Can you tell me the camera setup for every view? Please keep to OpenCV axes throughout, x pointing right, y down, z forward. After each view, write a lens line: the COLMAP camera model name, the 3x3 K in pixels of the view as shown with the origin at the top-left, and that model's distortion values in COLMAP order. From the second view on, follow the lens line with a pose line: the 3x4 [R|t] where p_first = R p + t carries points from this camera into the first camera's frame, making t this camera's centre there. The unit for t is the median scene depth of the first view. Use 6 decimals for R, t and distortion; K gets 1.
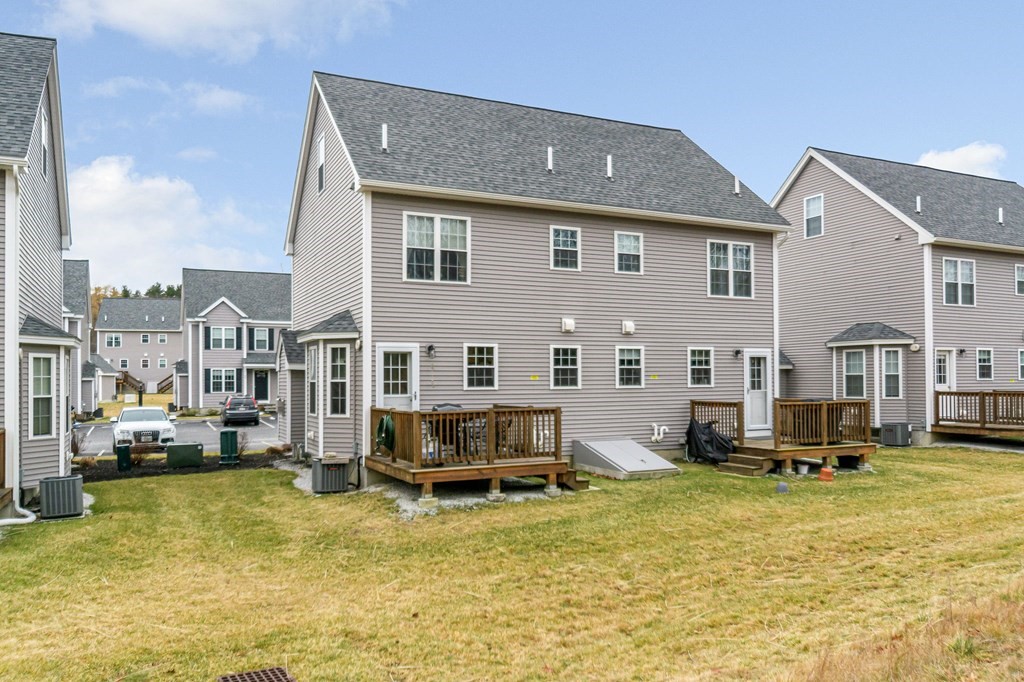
lens RADIAL K [[759.8, 0, 504.9], [0, 759.8, 370.5], [0, 0, 1]] dist [-0.002276, -0.001779]
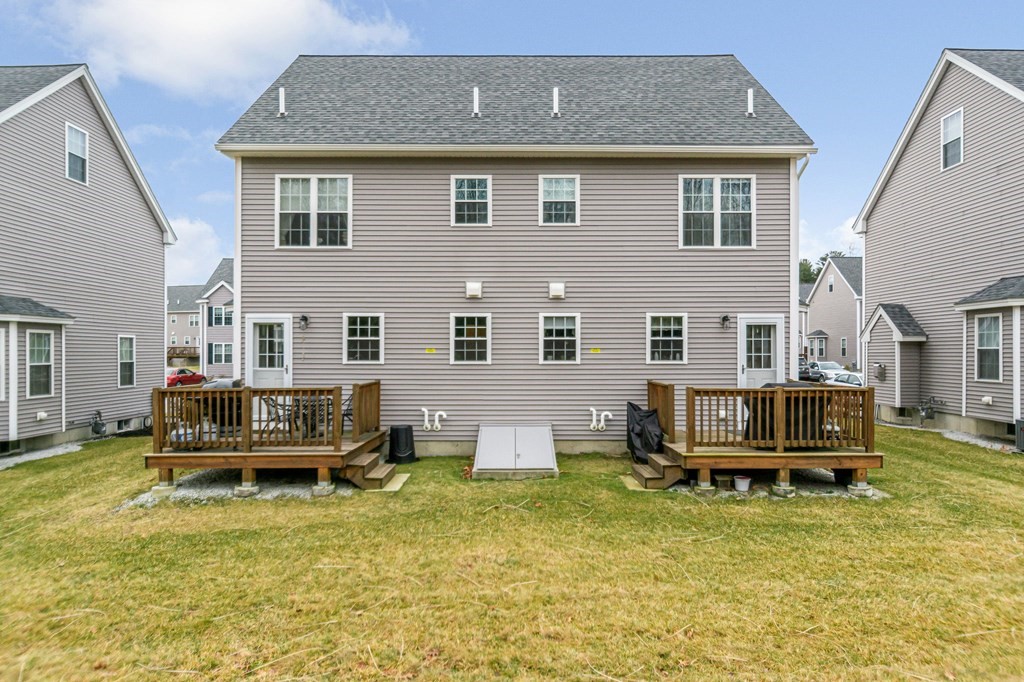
lens RADIAL K [[637.7, 0, 513.1], [0, 637.7, 351.1], [0, 0, 1]] dist [-0.003851, -0.001972]
pose [[0.907287, 0.006065, -0.420469, 0.410252], [-0.000394, 0.999908, 0.013573, -0.000236], [0.420512, -0.012149, 0.907205, 0.348490]]
